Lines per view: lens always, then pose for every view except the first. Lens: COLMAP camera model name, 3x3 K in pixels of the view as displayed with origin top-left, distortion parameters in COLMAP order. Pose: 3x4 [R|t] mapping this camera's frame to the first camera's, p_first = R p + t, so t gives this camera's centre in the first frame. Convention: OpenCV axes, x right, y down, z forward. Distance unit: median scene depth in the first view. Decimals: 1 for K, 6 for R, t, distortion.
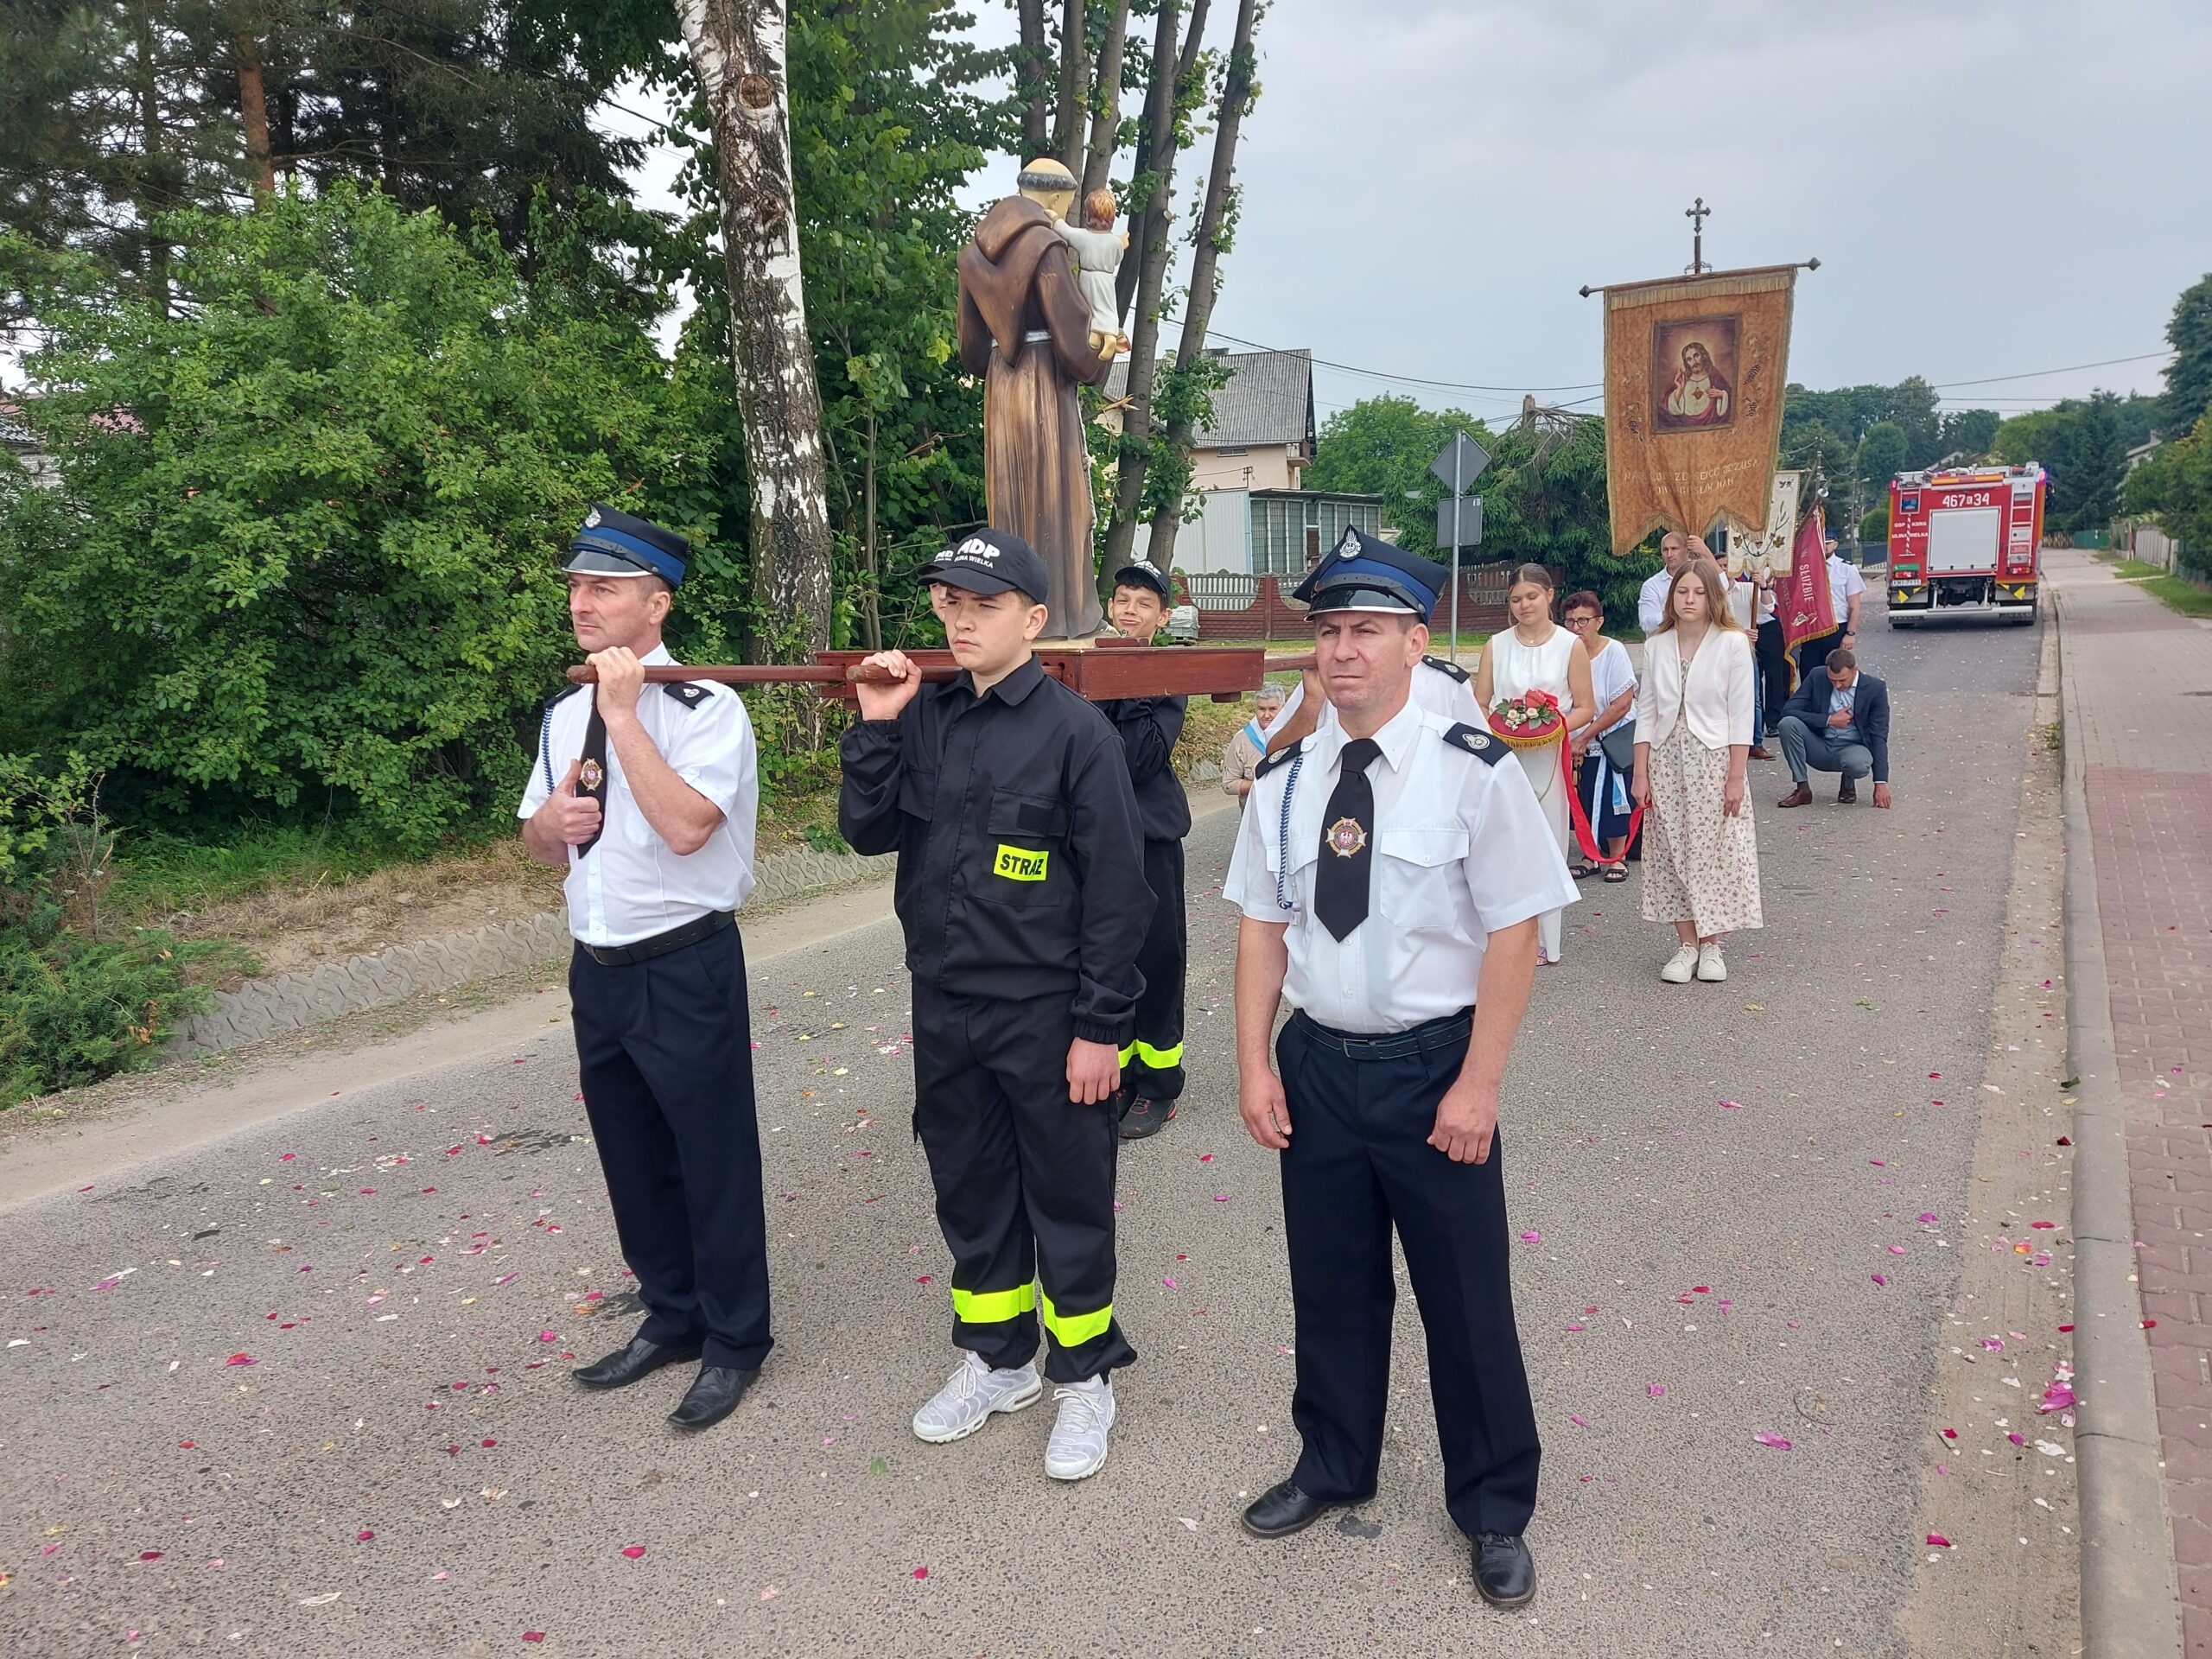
lens RADIAL K [[1573.5, 0, 1124.1], [0, 1573.5, 860.1], [0, 0, 1]] dist [0.081859, -0.074053]
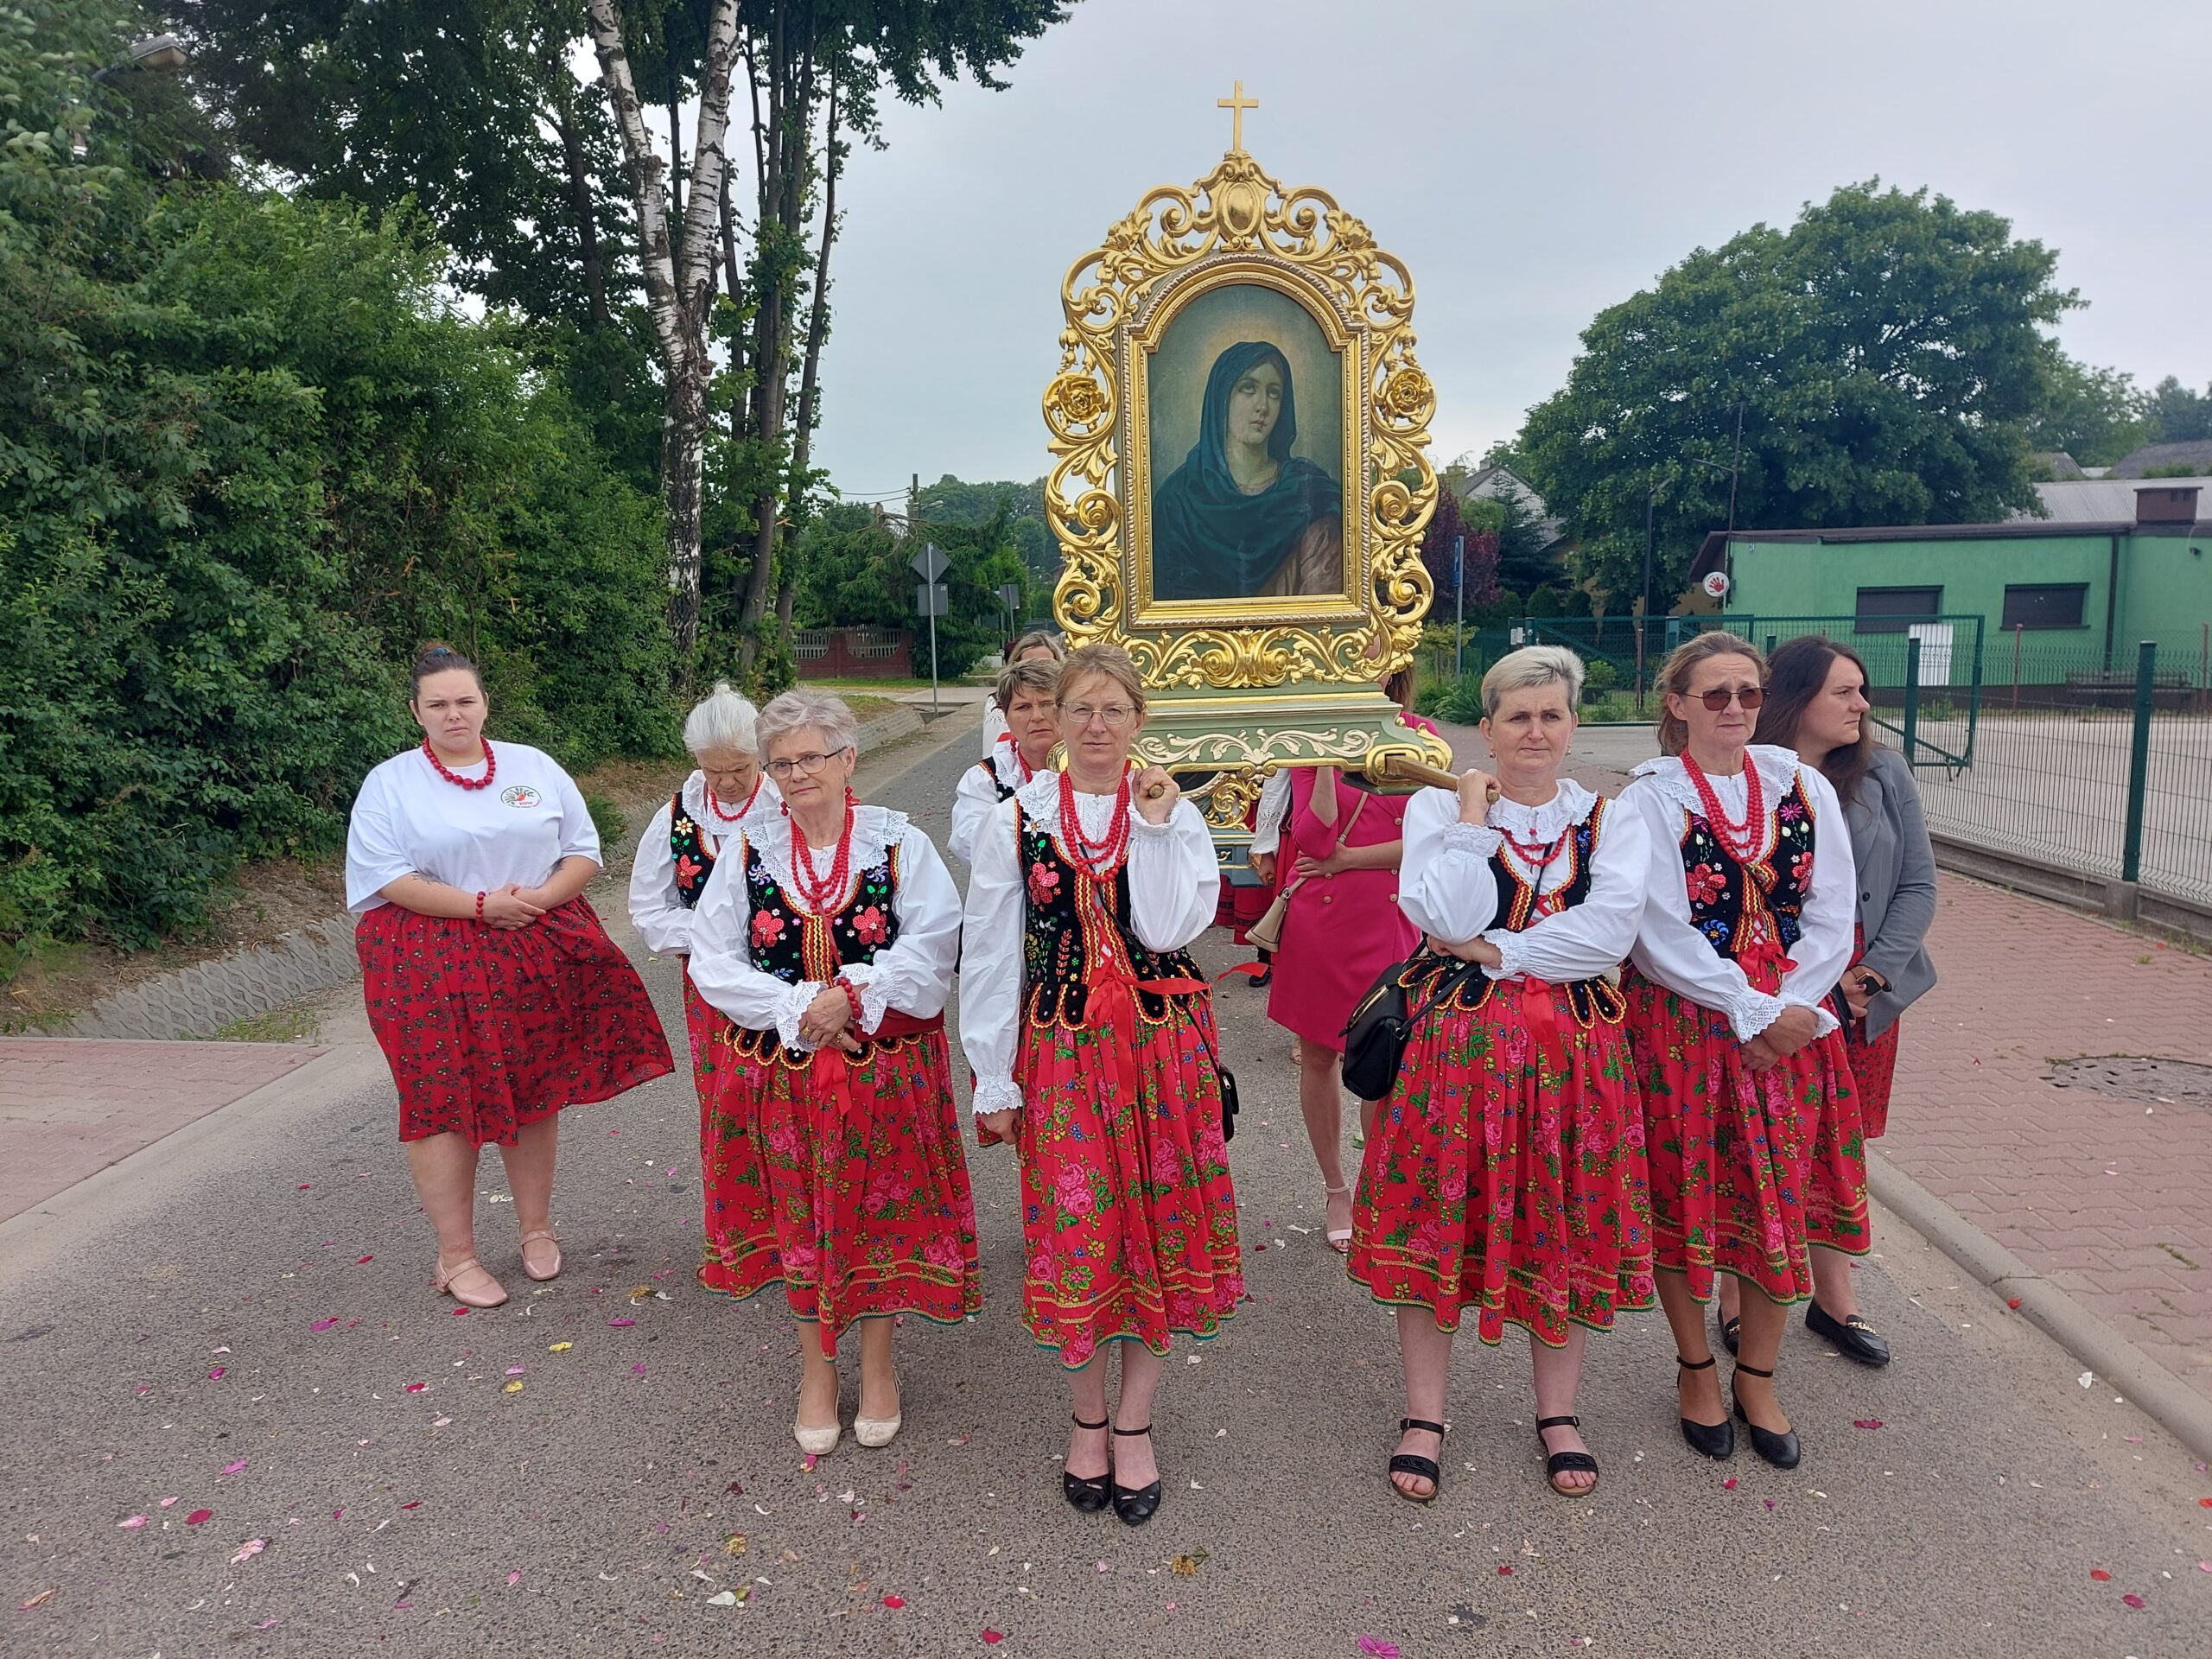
lens RADIAL K [[1573.5, 0, 1099.2], [0, 1573.5, 865.2], [0, 0, 1]] dist [0.081859, -0.074053]
pose [[0.881891, -0.047664, 0.469038, -0.642194], [0.063232, 0.997846, -0.017488, 0.144120], [-0.467194, 0.045081, 0.883005, -0.737793]]
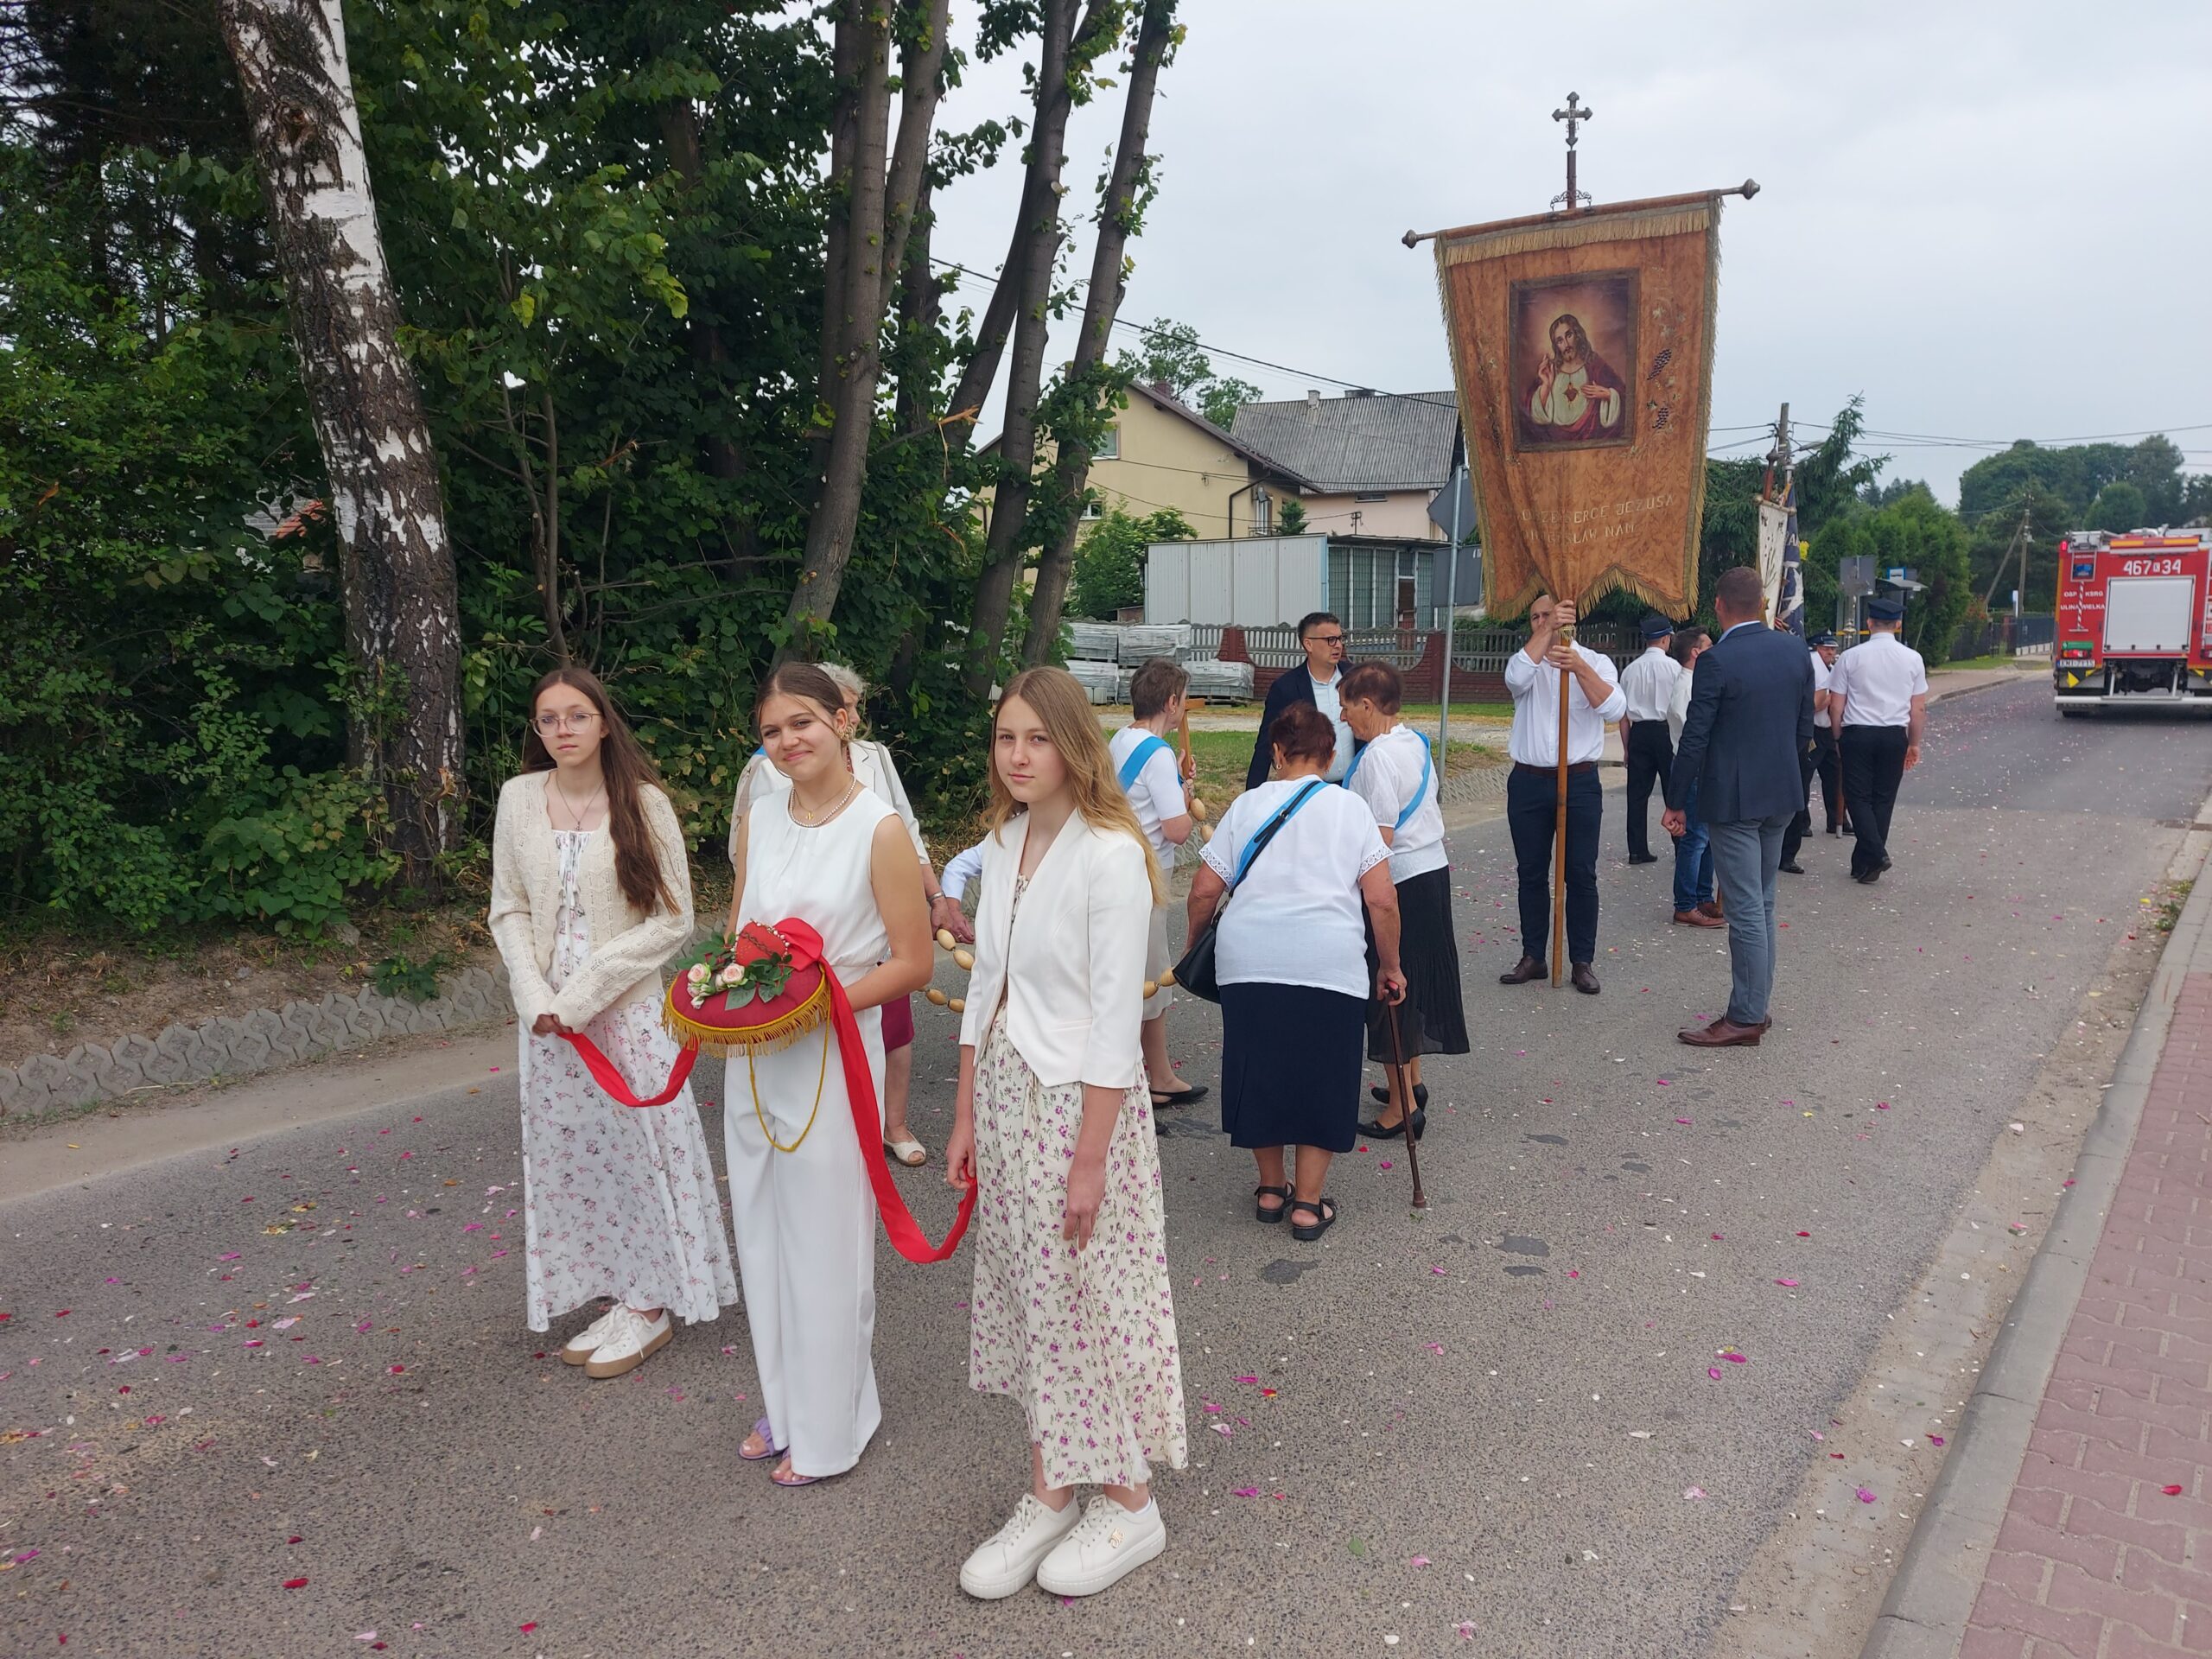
lens RADIAL K [[1573.5, 0, 1116.0], [0, 1573.5, 875.9], [0, 0, 1]] dist [0.081859, -0.074053]
pose [[0.992689, 0.046684, -0.111306, 0.227140], [-0.048660, 0.998701, -0.015101, -0.064875], [0.110457, 0.020407, 0.993671, 0.291369]]
